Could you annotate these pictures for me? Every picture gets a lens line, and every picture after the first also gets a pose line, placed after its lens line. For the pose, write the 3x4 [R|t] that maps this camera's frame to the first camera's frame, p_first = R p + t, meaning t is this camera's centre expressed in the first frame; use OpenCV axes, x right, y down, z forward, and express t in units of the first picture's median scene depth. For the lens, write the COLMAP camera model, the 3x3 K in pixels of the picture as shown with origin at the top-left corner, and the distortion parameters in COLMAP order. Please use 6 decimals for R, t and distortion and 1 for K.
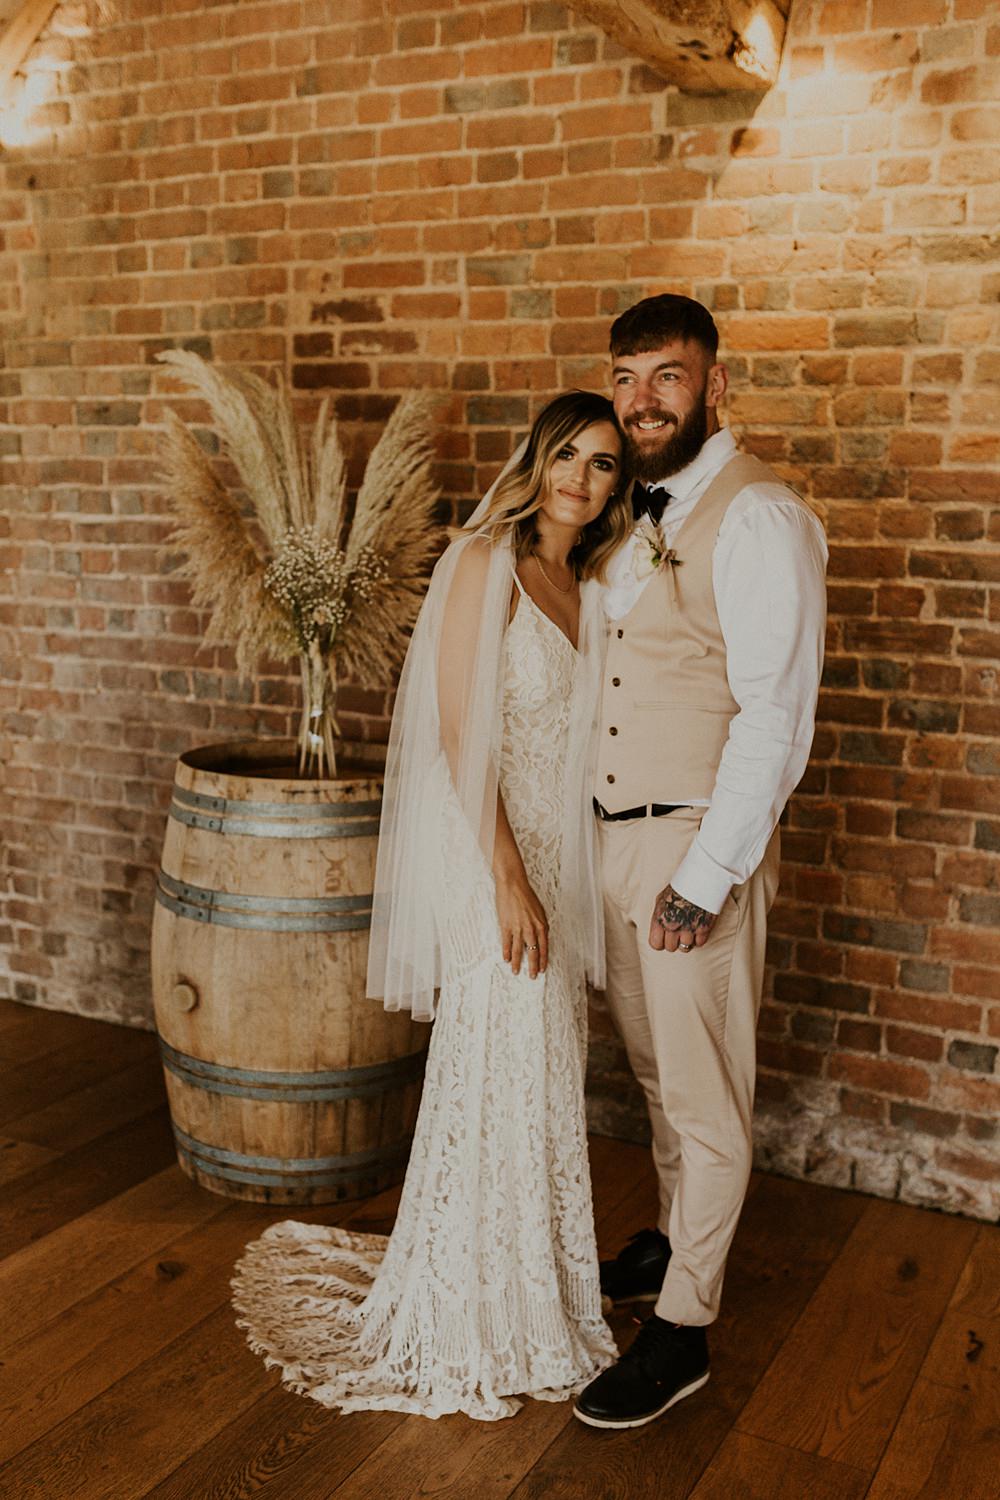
lens RADIAL K [[1549.7, 0, 458.3], [0, 1549.7, 763.8], [0, 0, 1]] dist [-0.026197, 0.046197]
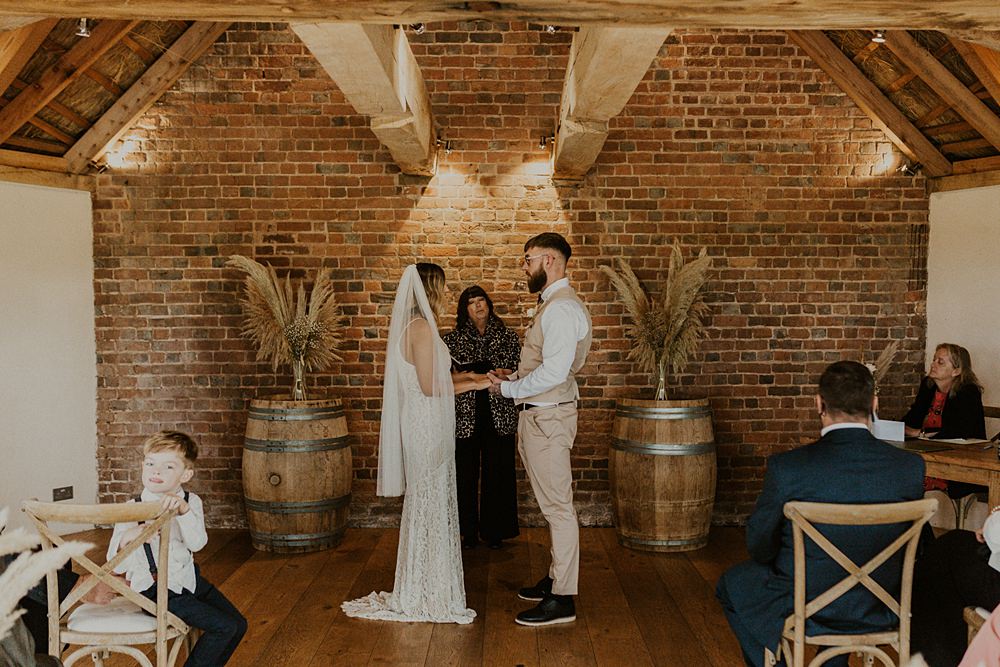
lens RADIAL K [[1033.1, 0, 524.6], [0, 1033.1, 360.1], [0, 0, 1]] dist [-0.026197, 0.046197]
pose [[0.874533, -0.049183, 0.482465, -0.601851], [0.102419, 0.991136, -0.084611, 0.123621], [-0.474027, 0.123409, 0.871819, -0.798276]]
